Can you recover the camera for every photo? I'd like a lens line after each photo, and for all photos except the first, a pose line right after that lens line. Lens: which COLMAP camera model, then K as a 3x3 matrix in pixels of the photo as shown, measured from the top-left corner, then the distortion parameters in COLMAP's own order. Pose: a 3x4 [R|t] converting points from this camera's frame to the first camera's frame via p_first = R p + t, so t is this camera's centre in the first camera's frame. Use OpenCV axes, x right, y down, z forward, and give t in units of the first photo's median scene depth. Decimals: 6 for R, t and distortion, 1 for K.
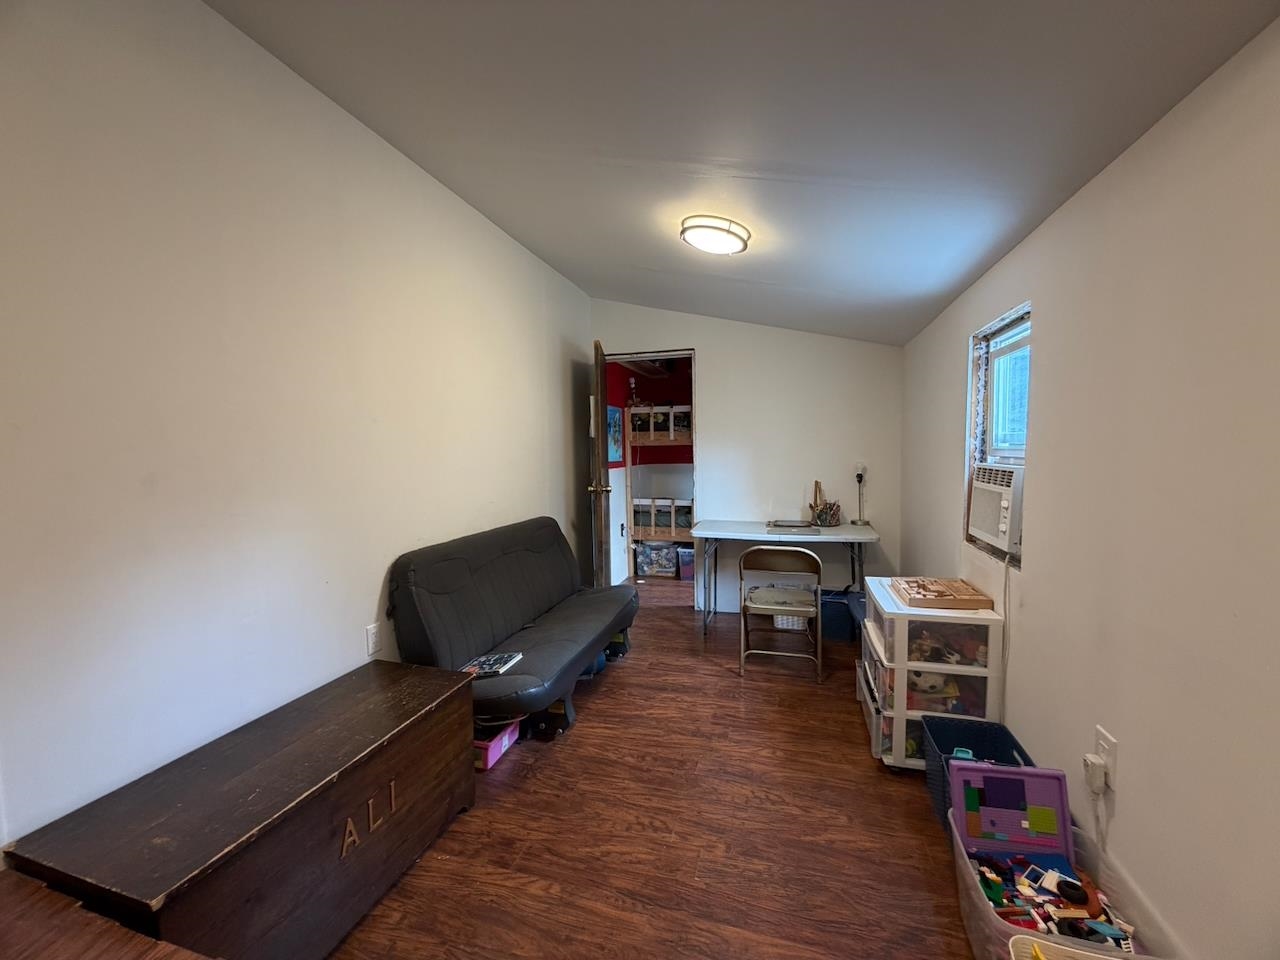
lens RADIAL K [[507.4, 0, 638.5], [0, 507.4, 481.7], [0, 0, 1]] dist [0.001261, -0.000234]
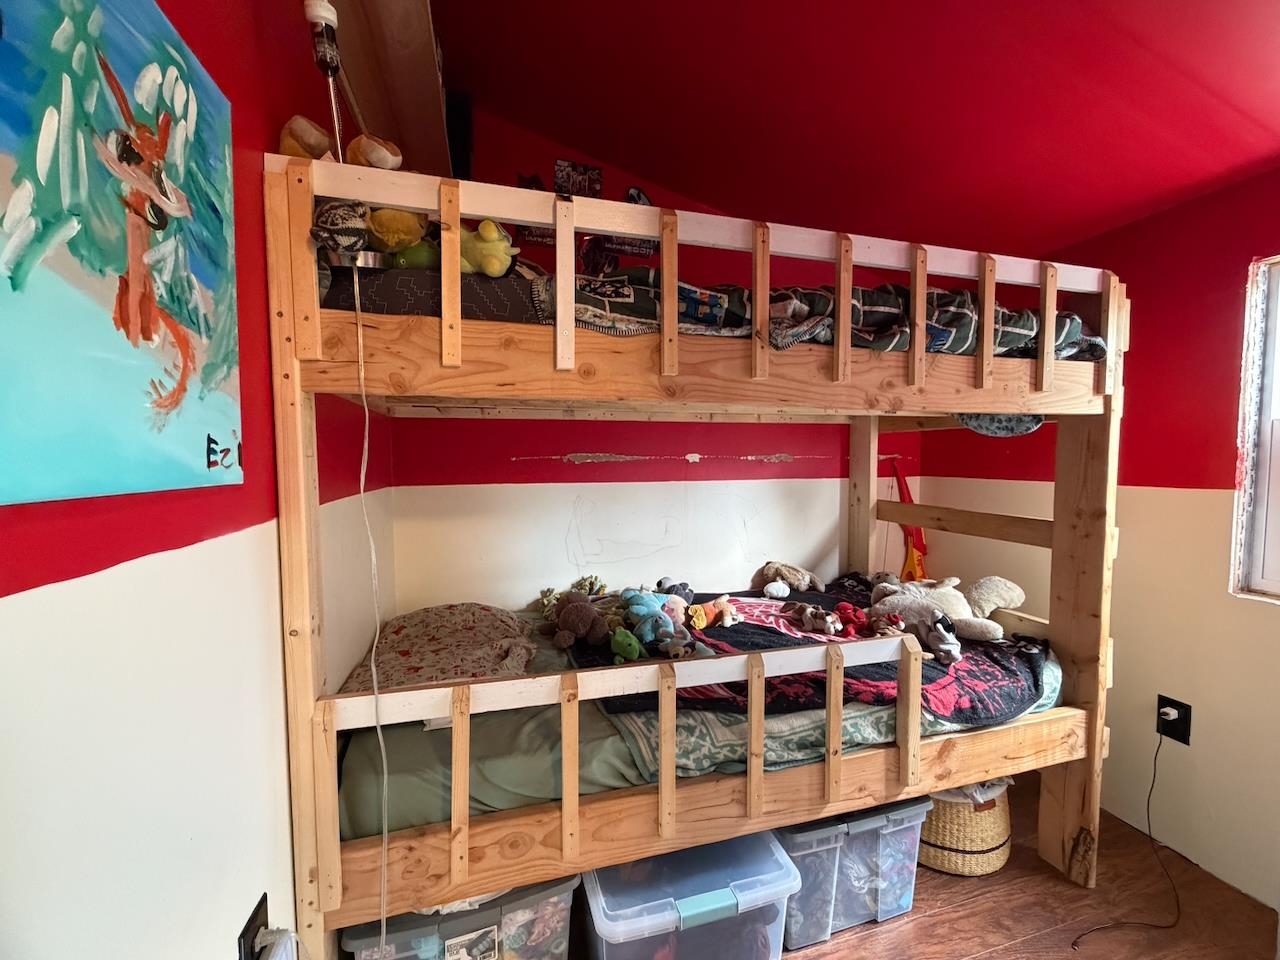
lens RADIAL K [[507.4, 0, 639.2], [0, 507.4, 484.8], [0, 0, 1]] dist [0.001261, -0.000234]
pose [[0.847695, -0.013502, 0.530311, -0.013396], [0.018307, 0.999825, -0.003807, -0.037521], [-0.530167, 0.012936, 0.847794, 0.811284]]
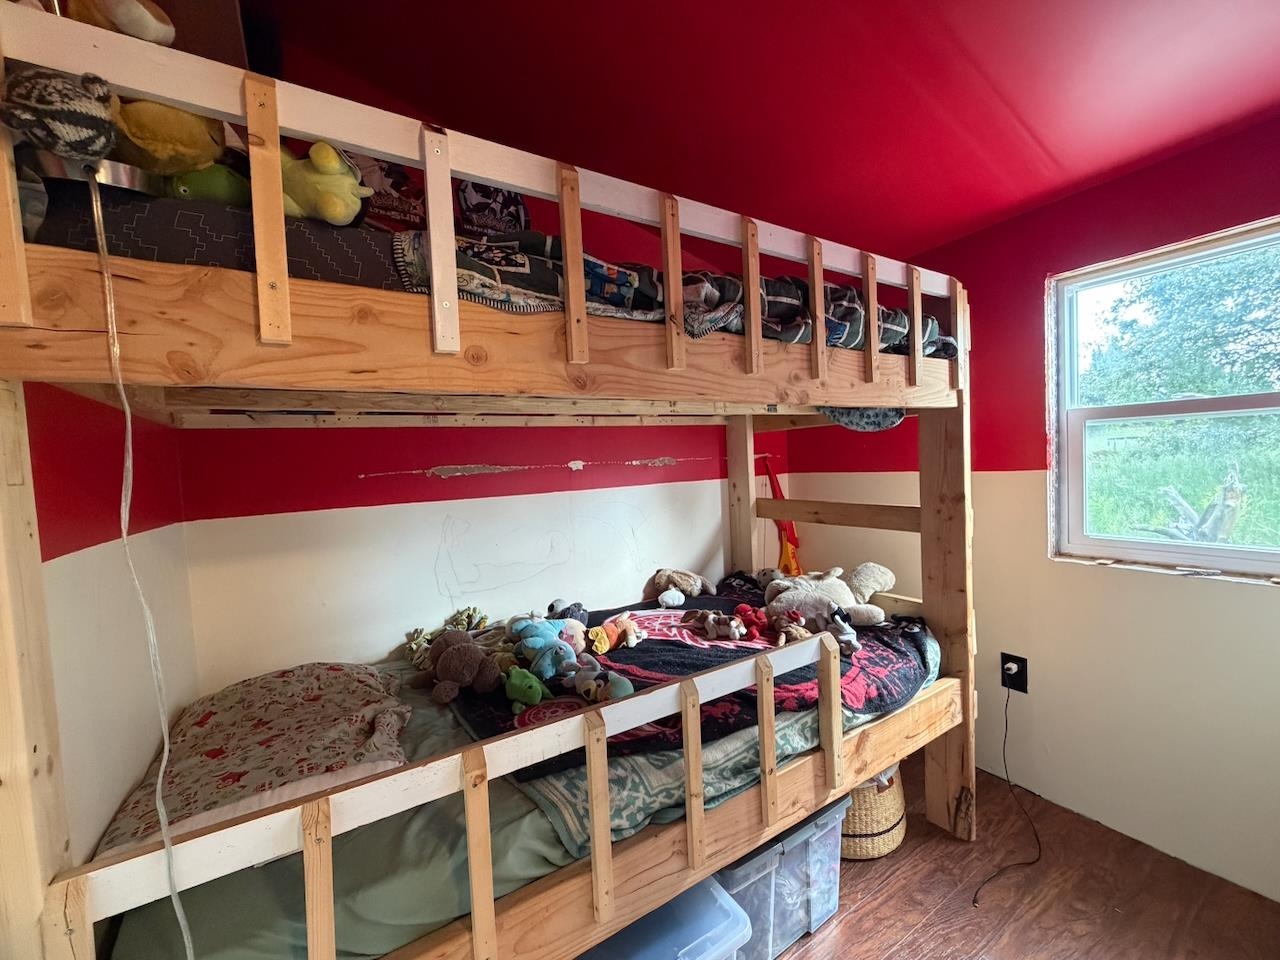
lens RADIAL K [[507.4, 0, 637.6], [0, 507.4, 483.4], [0, 0, 1]] dist [0.001261, -0.000234]
pose [[0.669308, -0.045147, 0.741612, -0.008501], [0.080110, 0.996718, -0.011623, -0.038605], [-0.738654, 0.067190, 0.670728, 0.851340]]
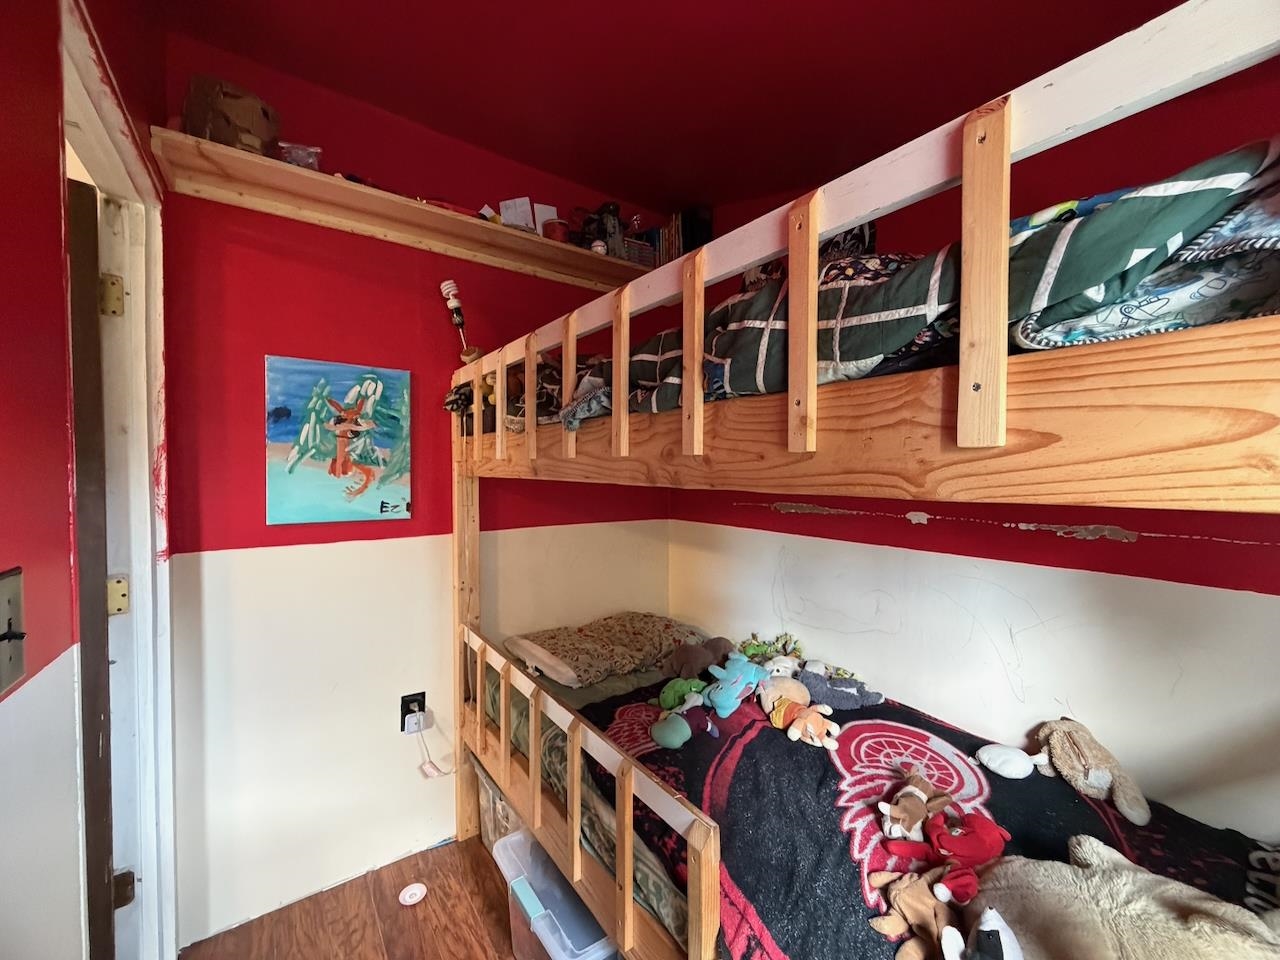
lens RADIAL K [[507.4, 0, 639.4], [0, 507.4, 483.8], [0, 0, 1]] dist [0.001261, -0.000234]
pose [[0.791896, 0.039850, -0.609354, 0.306276], [-0.053751, 0.998544, -0.004552, -0.071061], [0.608285, 0.036358, 0.792885, 0.804422]]
